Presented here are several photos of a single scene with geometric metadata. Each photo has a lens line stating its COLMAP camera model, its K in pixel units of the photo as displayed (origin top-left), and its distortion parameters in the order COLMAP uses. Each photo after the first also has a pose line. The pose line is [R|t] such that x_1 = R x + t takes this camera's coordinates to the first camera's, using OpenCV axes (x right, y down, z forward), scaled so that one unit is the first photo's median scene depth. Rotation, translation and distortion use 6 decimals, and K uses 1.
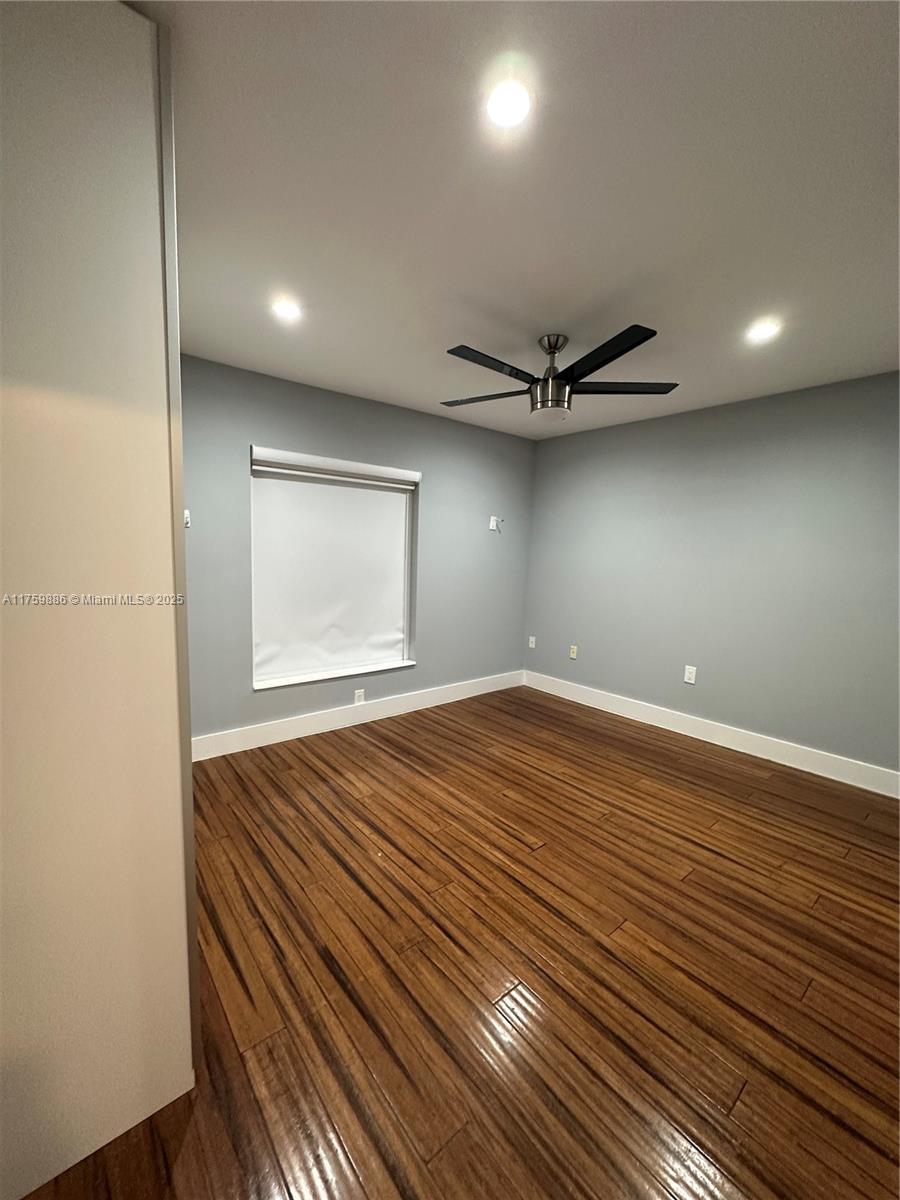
lens RADIAL K [[478.4, 0, 452.1], [0, 478.4, 595.0], [0, 0, 1]] dist [-0.005424, 0.001213]
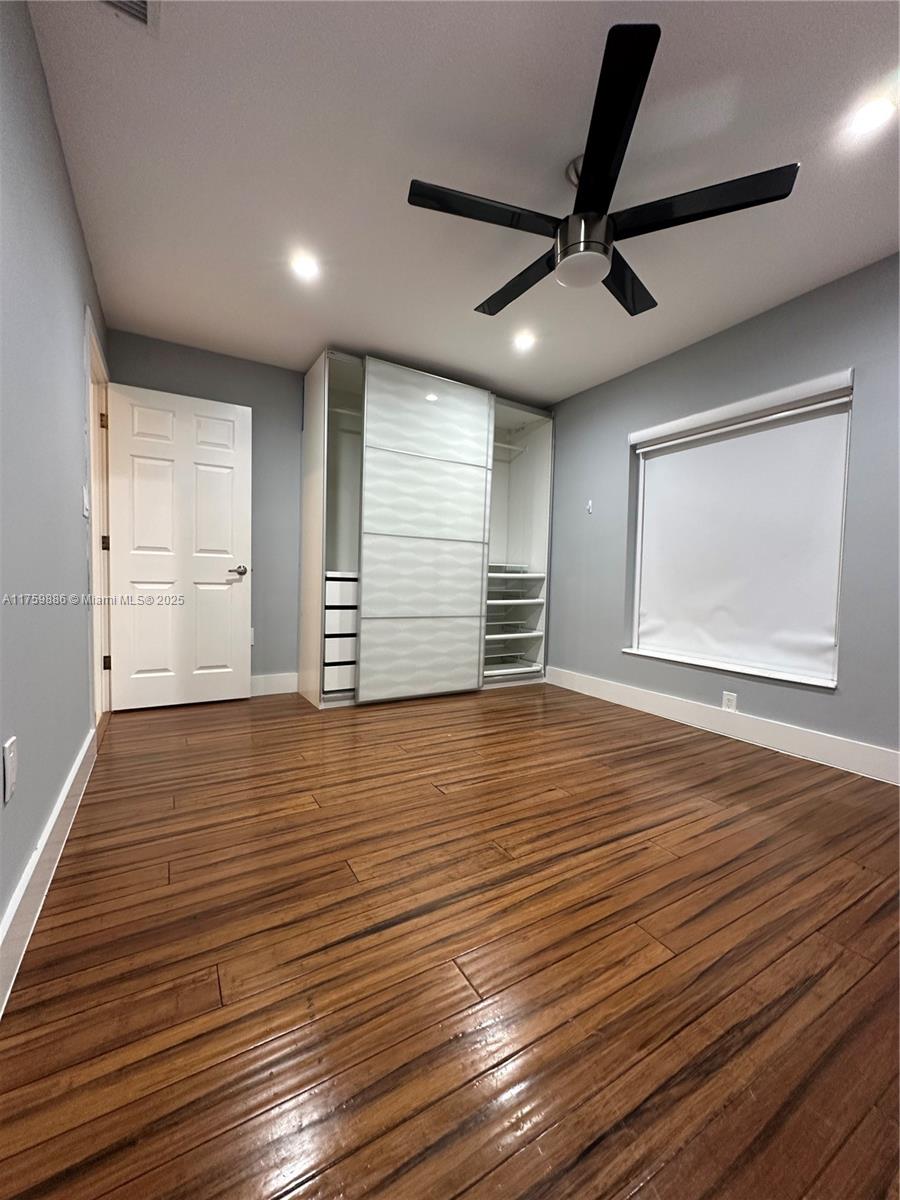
lens RADIAL K [[478.4, 0, 447.3], [0, 478.4, 598.3], [0, 0, 1]] dist [-0.005424, 0.001213]
pose [[-0.158788, 0.012548, -0.987233, 0.908066], [-0.115388, 0.992831, 0.031178, 0.107966], [0.980547, 0.118865, -0.156202, 0.929838]]
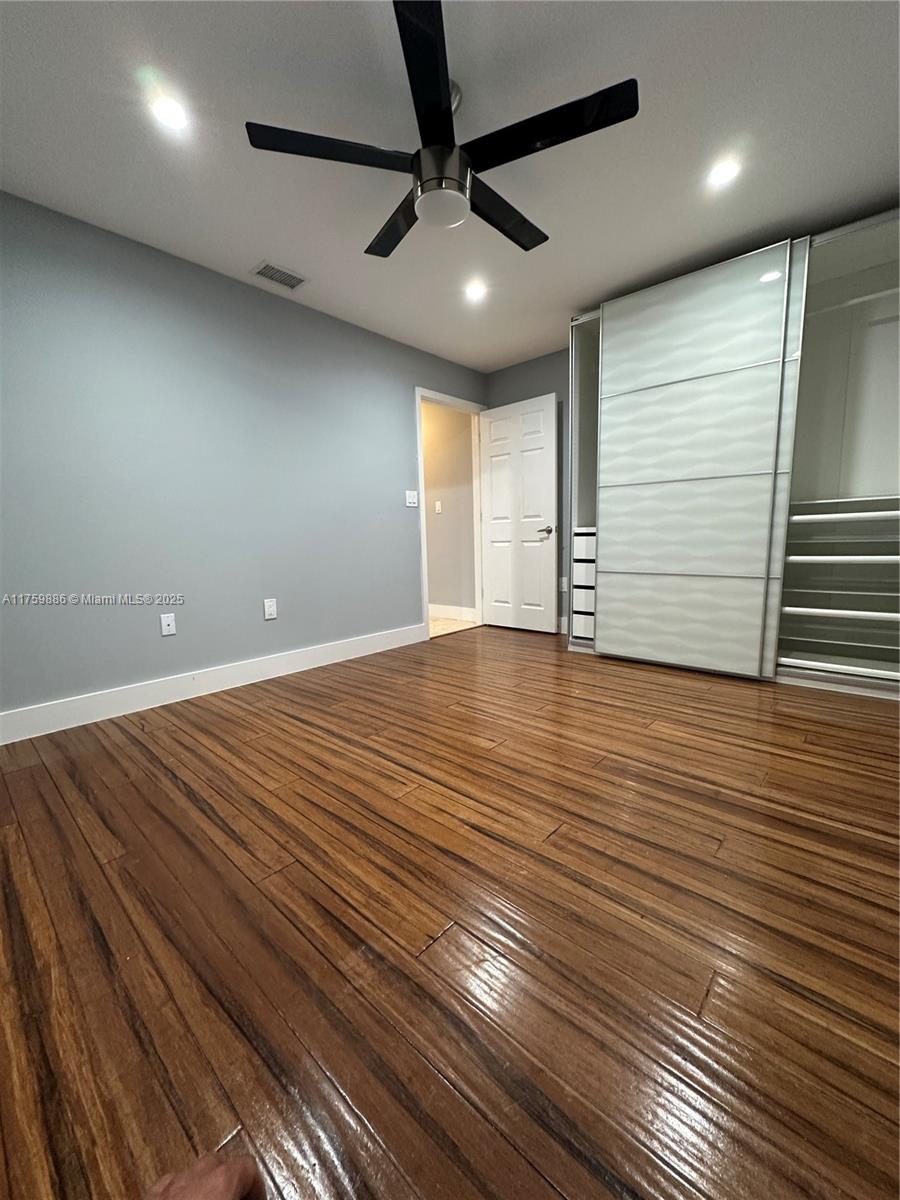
lens RADIAL K [[478.4, 0, 454.9], [0, 478.4, 600.7], [0, 0, 1]] dist [-0.005424, 0.001213]
pose [[-0.988921, 0.017870, -0.147365, 0.285128], [-0.014318, 0.976617, 0.214511, 0.030748], [0.147753, 0.214244, -0.965541, 1.715054]]
